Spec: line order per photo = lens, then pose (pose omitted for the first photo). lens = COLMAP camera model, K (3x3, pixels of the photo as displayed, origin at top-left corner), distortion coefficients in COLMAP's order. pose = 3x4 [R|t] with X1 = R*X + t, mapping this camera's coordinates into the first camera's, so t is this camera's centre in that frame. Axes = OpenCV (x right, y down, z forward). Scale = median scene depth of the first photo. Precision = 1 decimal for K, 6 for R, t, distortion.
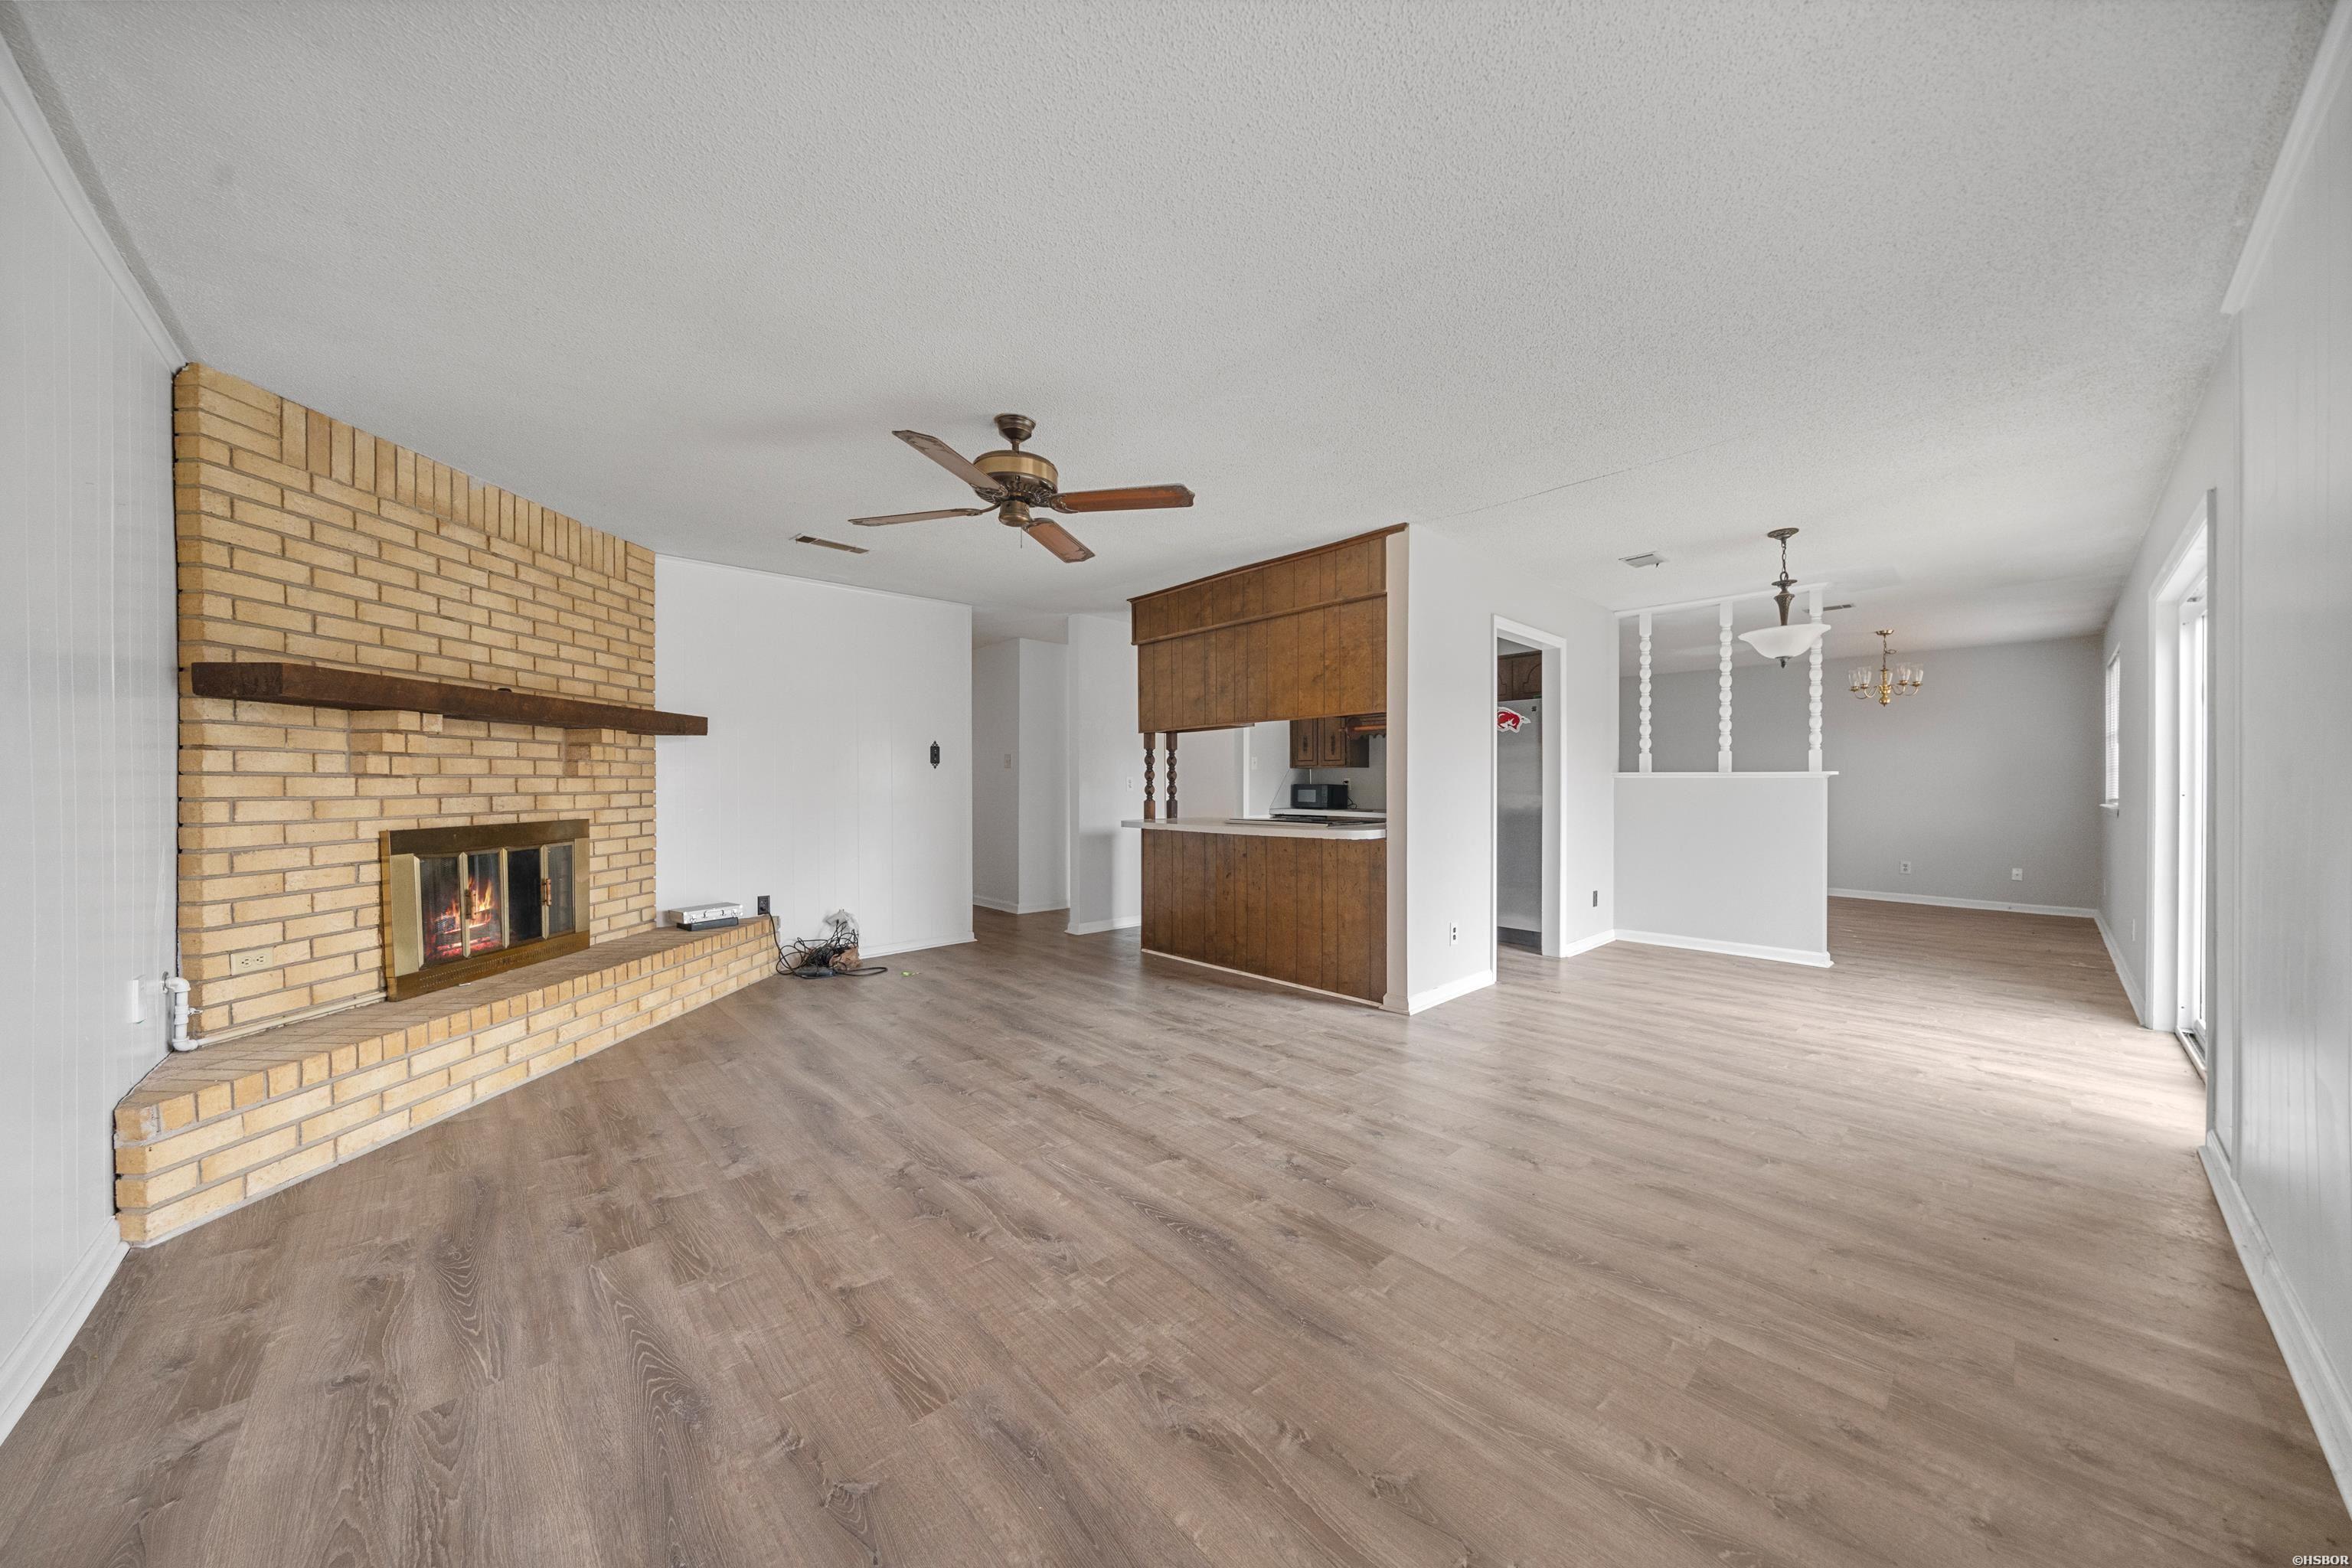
lens RADIAL K [[798.6, 0, 1177.7], [0, 798.6, 791.5], [0, 0, 1]] dist [-0.000860, -0.000039]
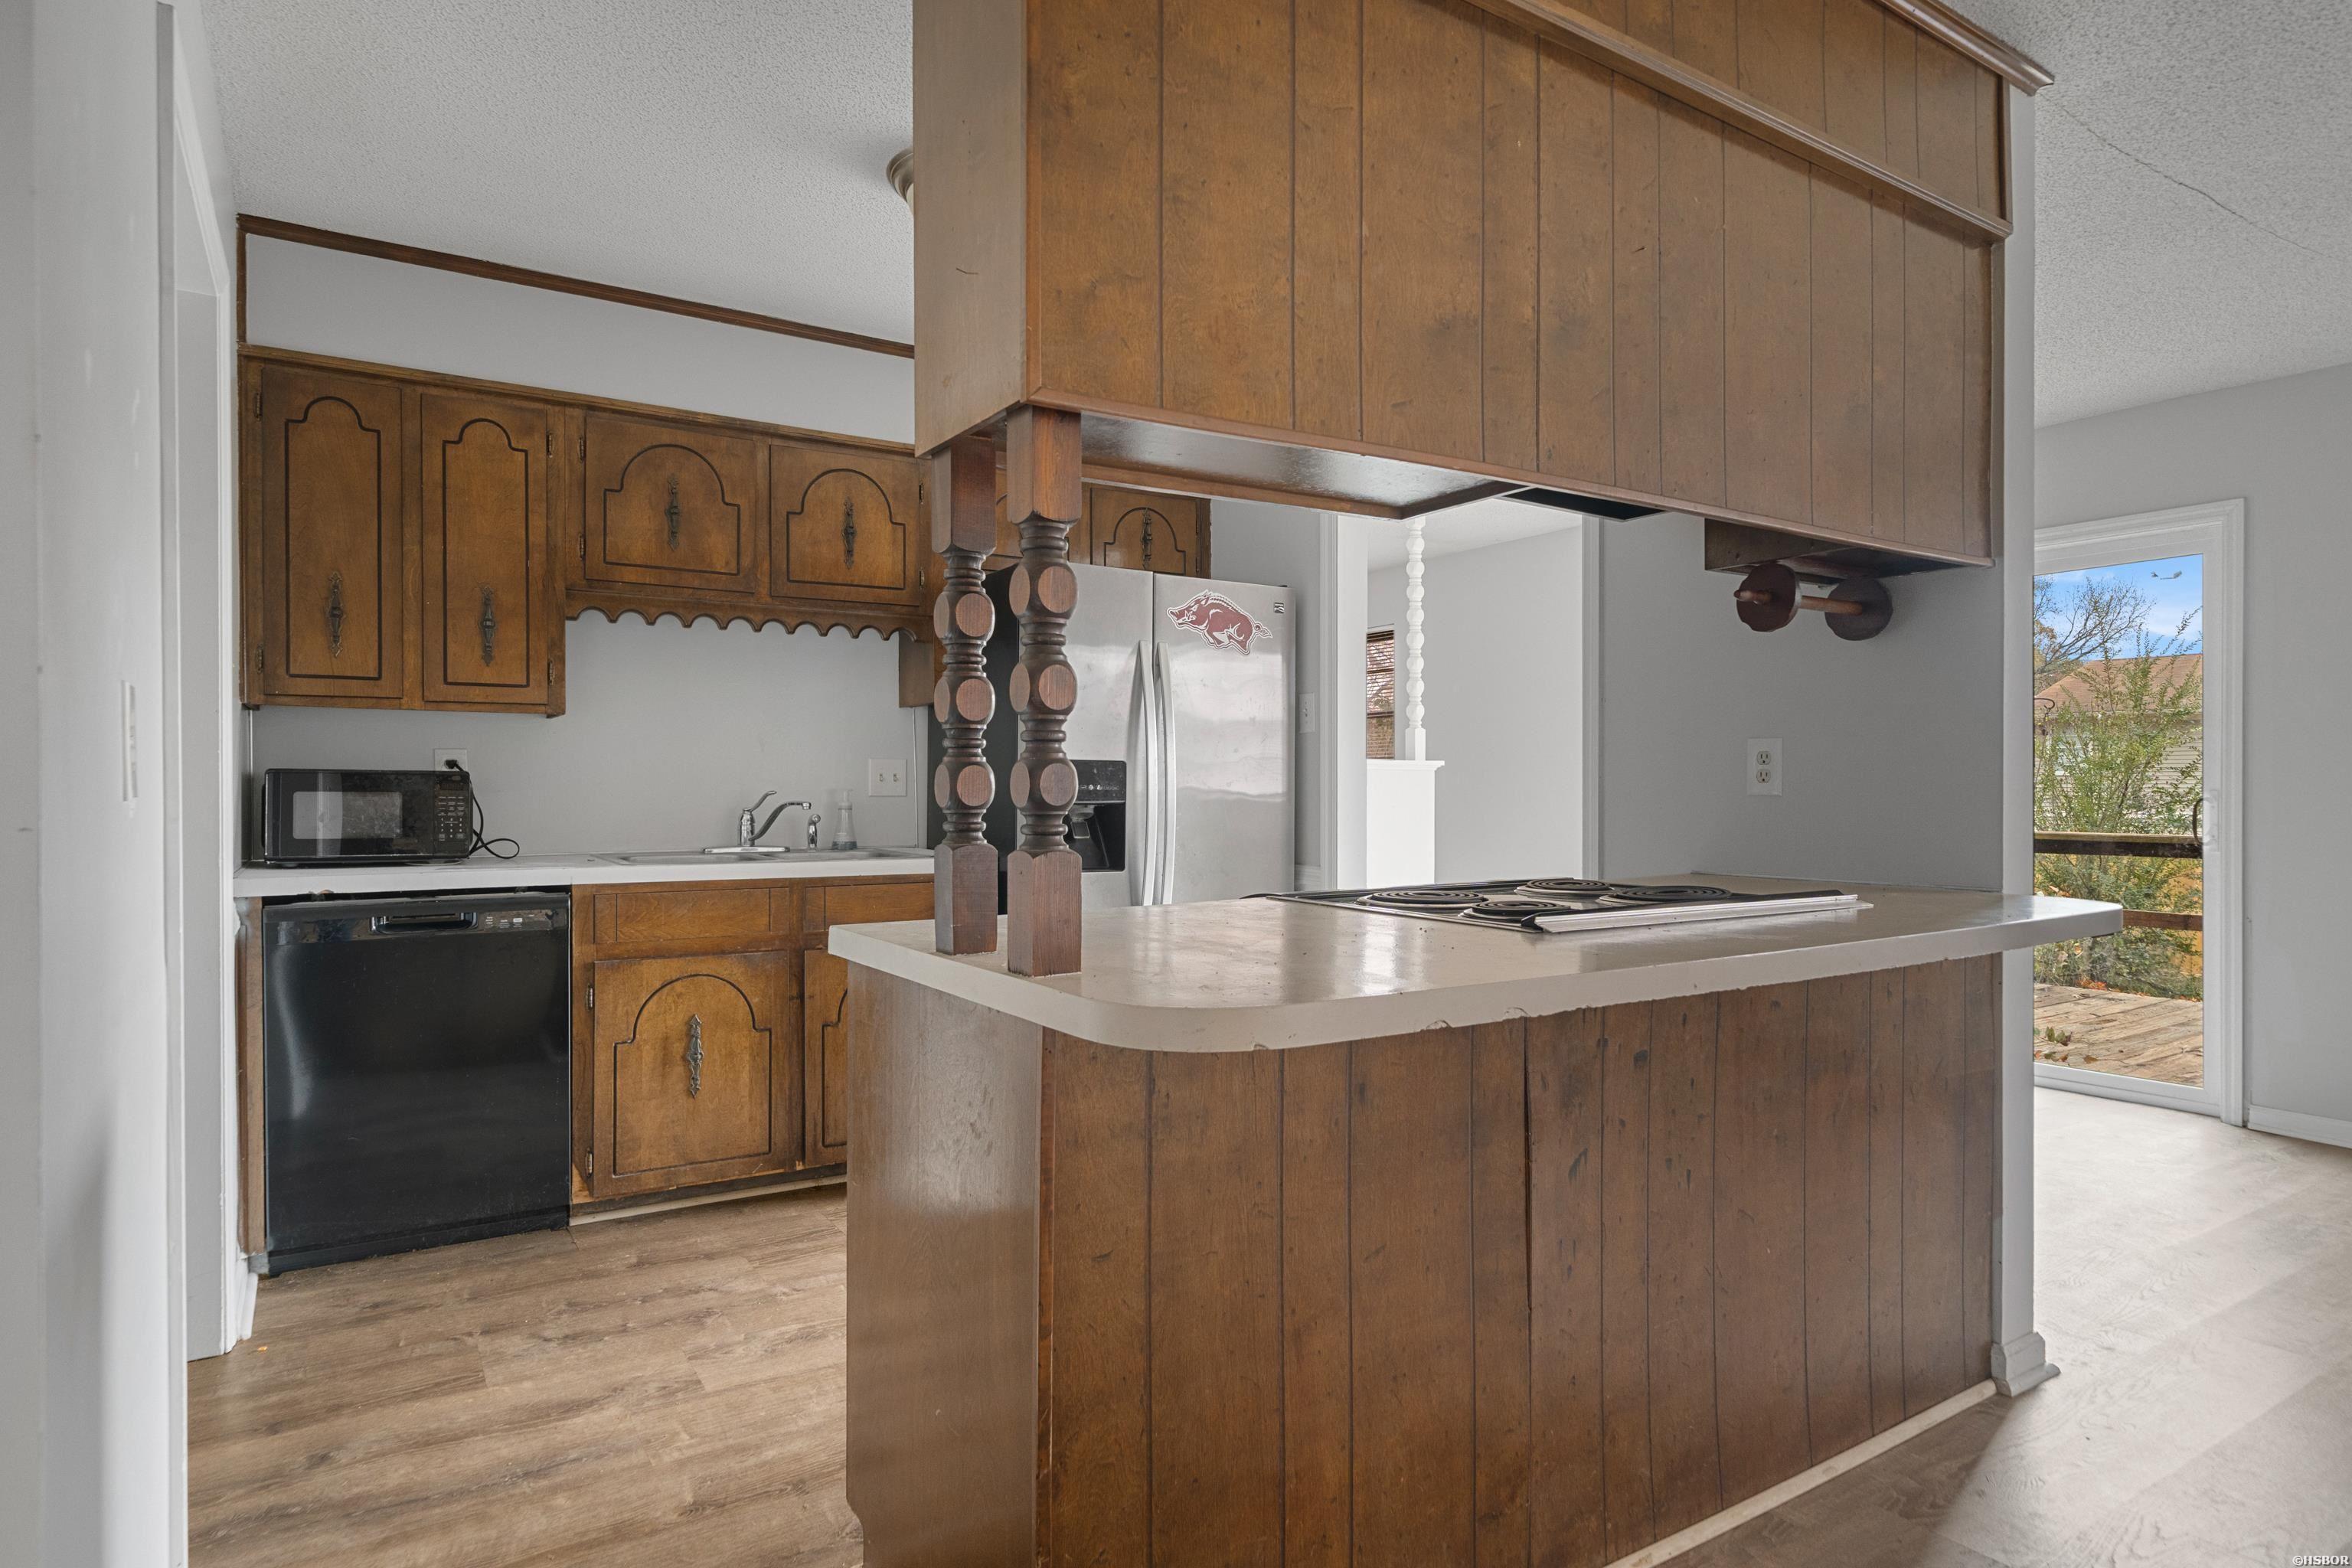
lens RADIAL K [[1283.7, 0, 1176.0], [0, 1283.7, 784.0], [0, 0, 1]] dist [0.023381, 0.000002]
pose [[0.167920, 0.001038, 0.985800, -0.416541], [0.005230, 0.999984, -0.001944, -0.004647], [-0.985787, 0.005482, 0.167912, 1.397441]]
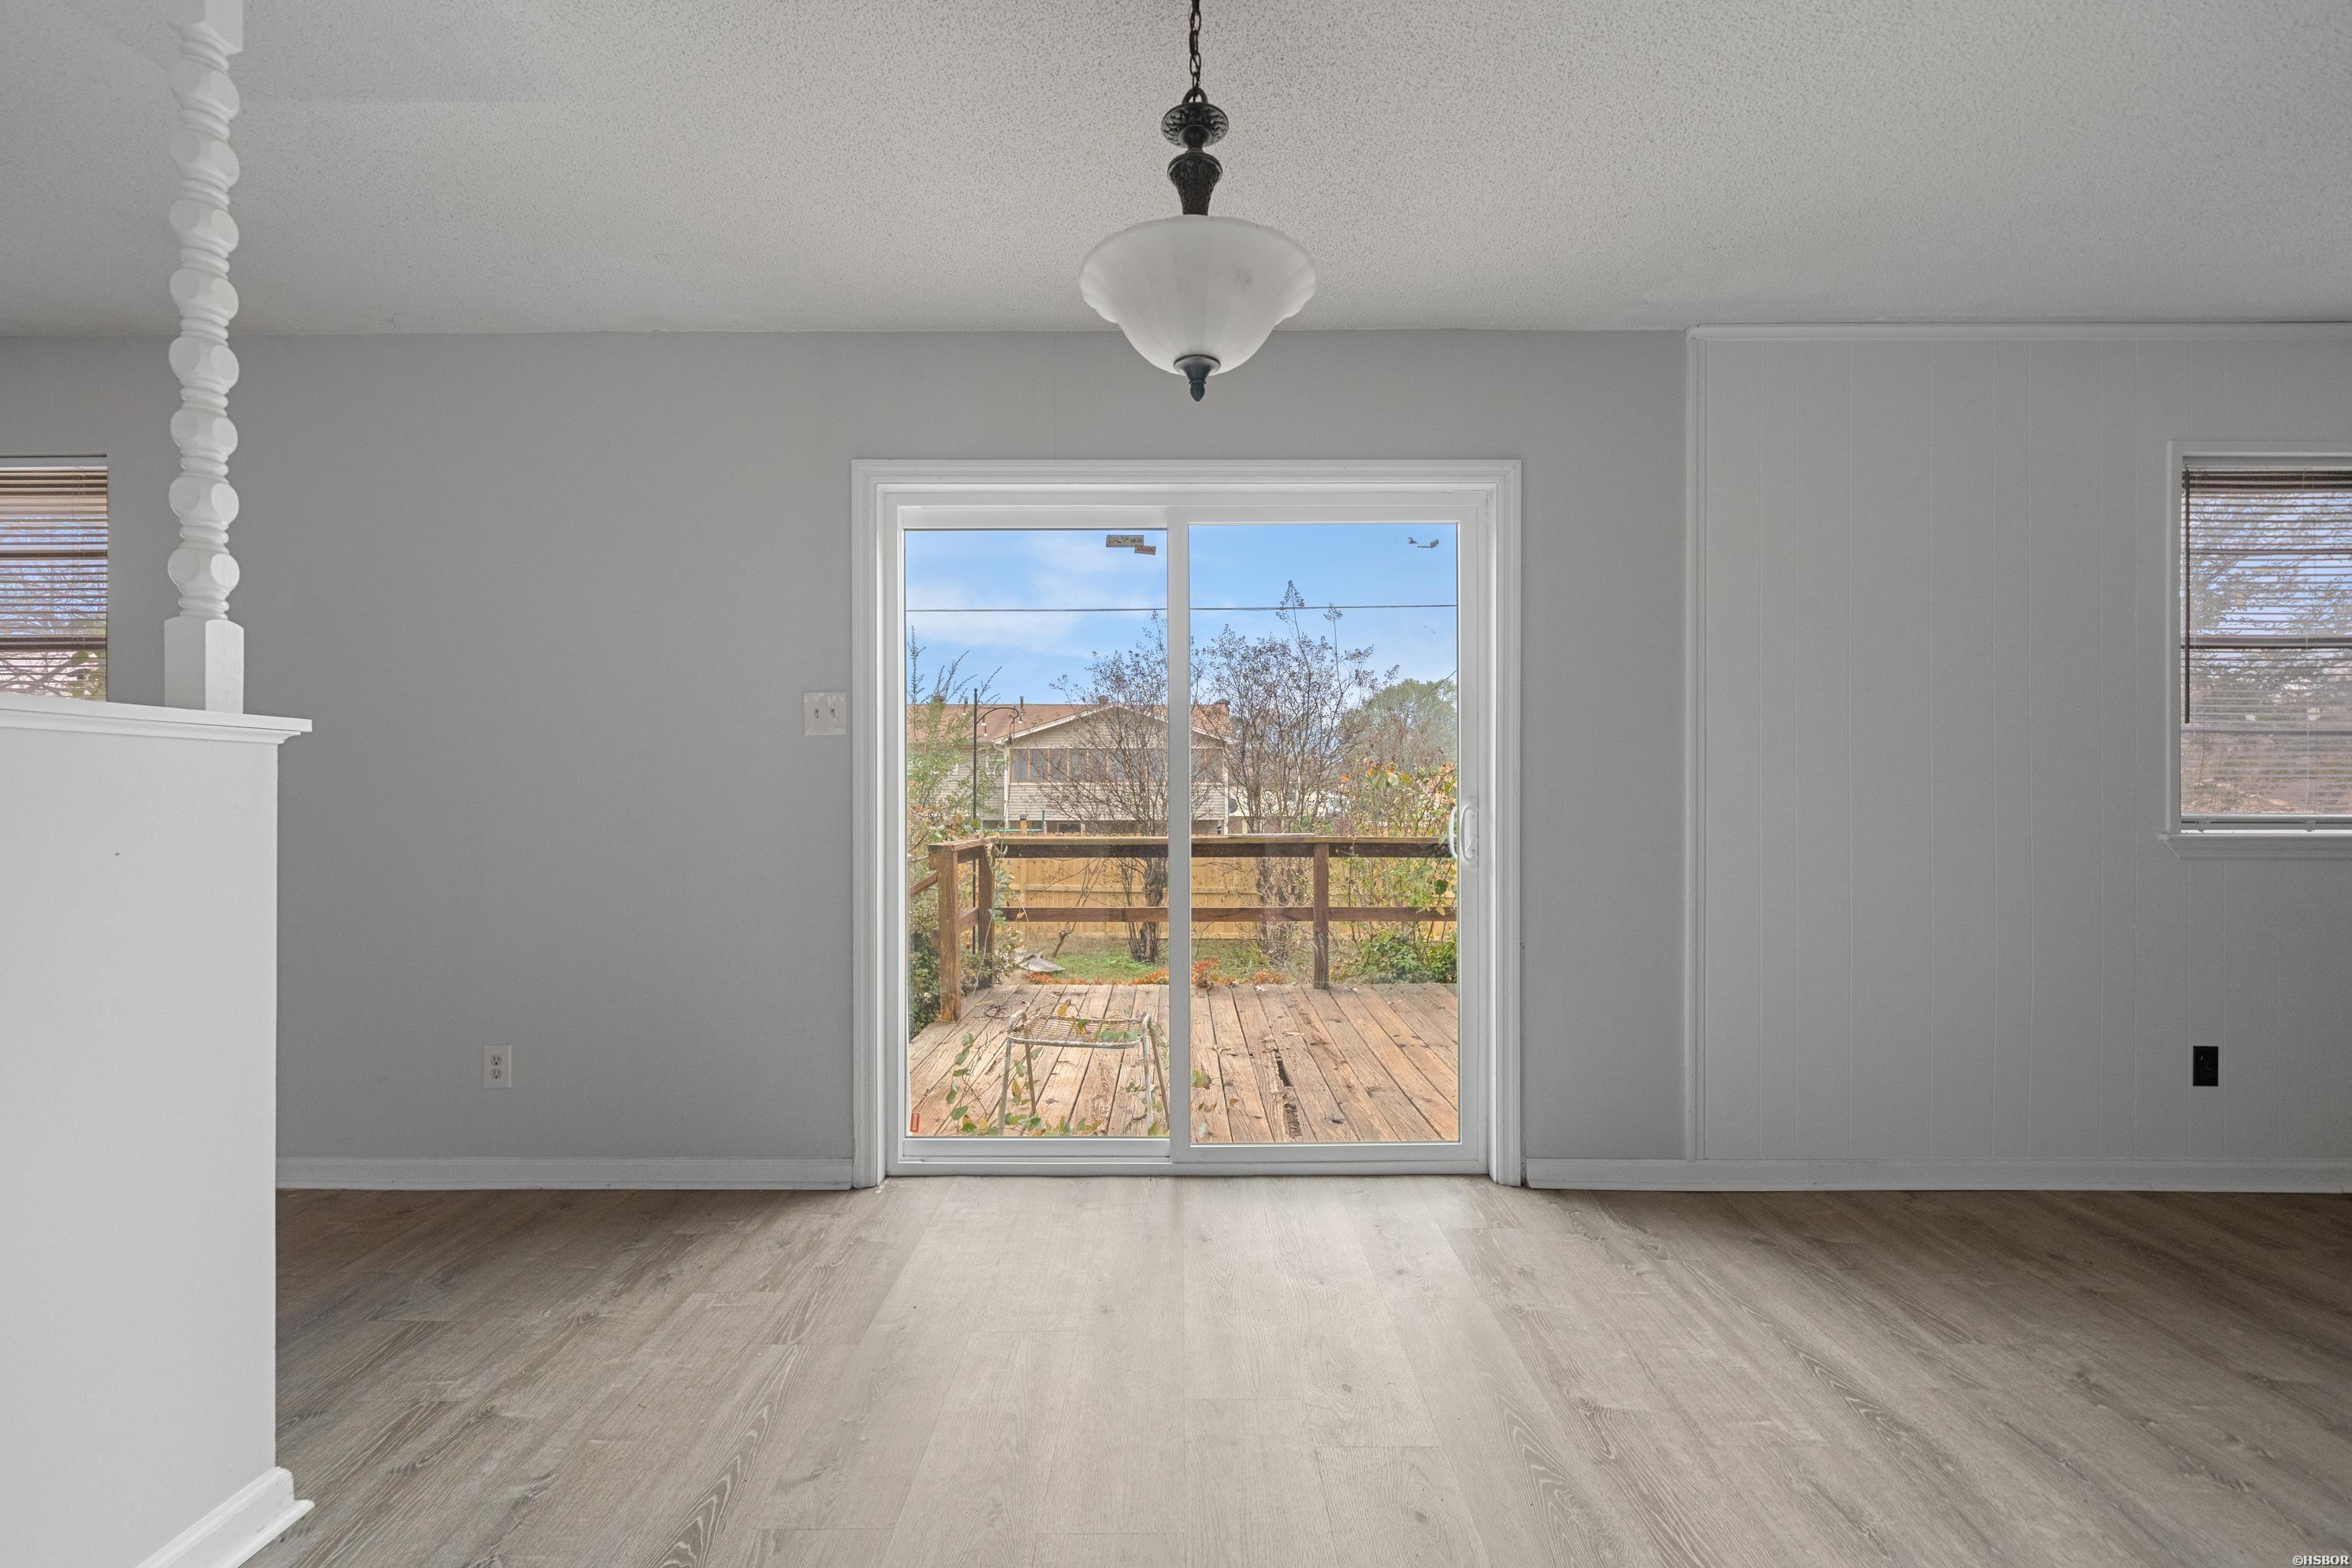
lens RADIAL K [[987.8, 0, 1164.1], [0, 987.8, 791.8], [0, 0, 1]] dist [0.000915, 0.000248]
pose [[-0.730140, 0.000939, 0.683297, 0.548942], [0.002947, 0.999994, 0.001775, -0.002539], [-0.683292, 0.003310, -0.730138, 1.399761]]
